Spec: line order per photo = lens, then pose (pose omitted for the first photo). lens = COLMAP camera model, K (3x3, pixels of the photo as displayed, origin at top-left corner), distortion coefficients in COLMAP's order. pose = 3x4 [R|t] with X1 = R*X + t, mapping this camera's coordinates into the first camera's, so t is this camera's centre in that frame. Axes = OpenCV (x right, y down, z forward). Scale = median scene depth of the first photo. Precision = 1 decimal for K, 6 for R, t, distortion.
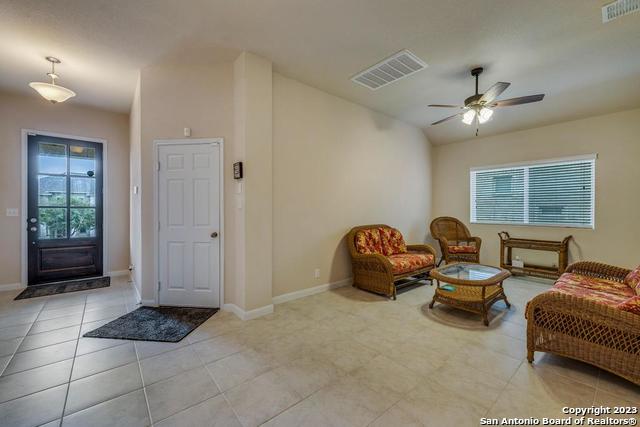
lens RADIAL K [[256.4, 0, 320.2], [0, 256.4, 209.7], [0, 0, 1]] dist [0.001467, 0.000072]
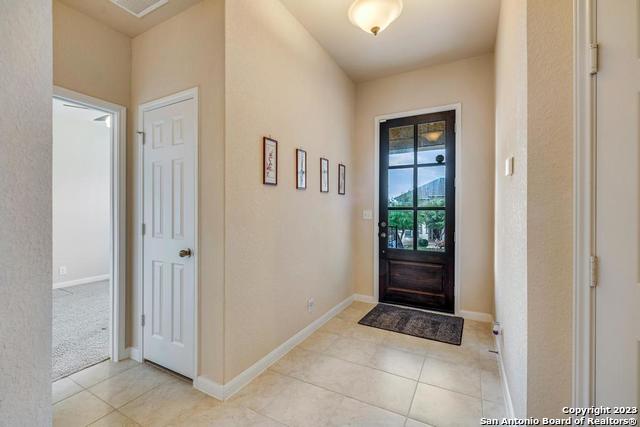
lens RADIAL K [[281.5, 0, 318.4], [0, 281.5, 212.3], [0, 0, 1]] dist [0.016820, 0.000049]
pose [[0.370455, 0.004808, -0.928838, -0.338954], [-0.002673, 0.999988, 0.004110, -0.001561], [0.928846, 0.000960, 0.370464, 0.454408]]
